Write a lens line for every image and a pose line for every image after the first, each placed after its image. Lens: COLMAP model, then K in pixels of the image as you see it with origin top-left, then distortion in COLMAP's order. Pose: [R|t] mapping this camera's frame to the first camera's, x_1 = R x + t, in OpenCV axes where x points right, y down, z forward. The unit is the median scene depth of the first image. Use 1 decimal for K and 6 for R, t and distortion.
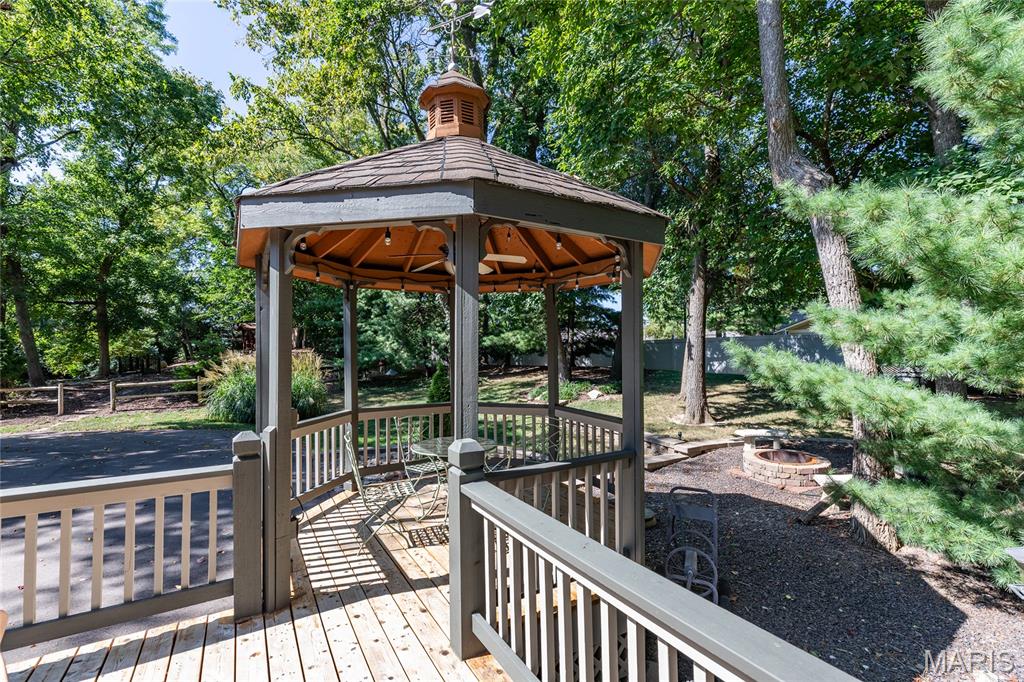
lens RADIAL K [[458.6, 0, 510.8], [0, 458.6, 340.7], [0, 0, 1]] dist [-0.004798, 0.000094]
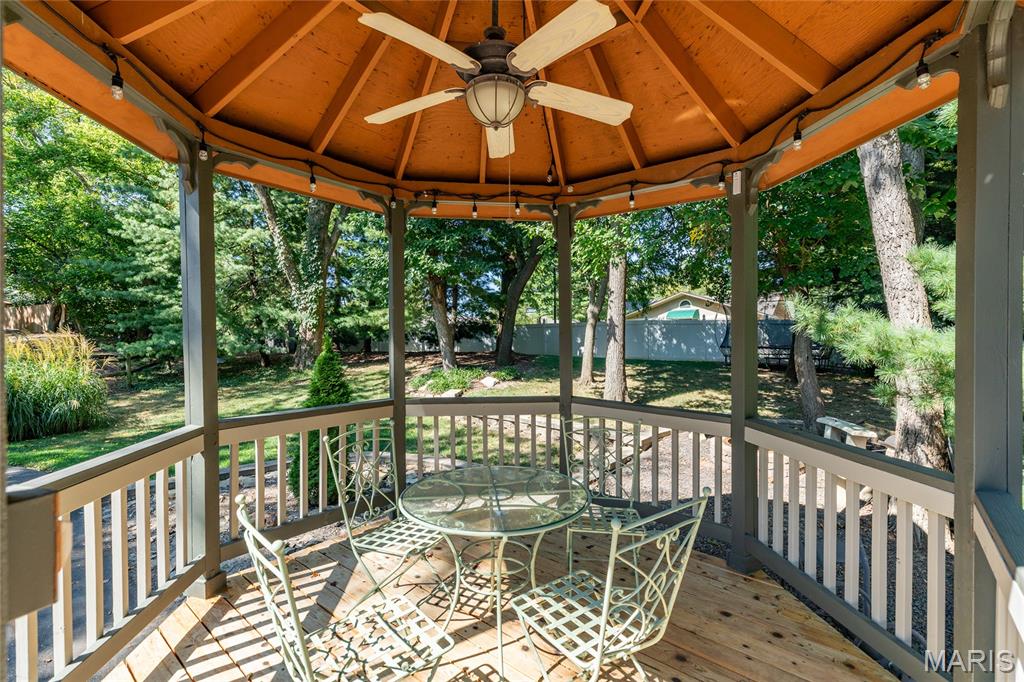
lens RADIAL K [[458.6, 0, 513.1], [0, 458.6, 339.9], [0, 0, 1]] dist [-0.004798, 0.000094]
pose [[0.937048, 0.001677, 0.349197, -0.105304], [-0.009041, 0.999770, 0.019461, 0.025940], [-0.349084, -0.021393, 0.936847, 0.224117]]
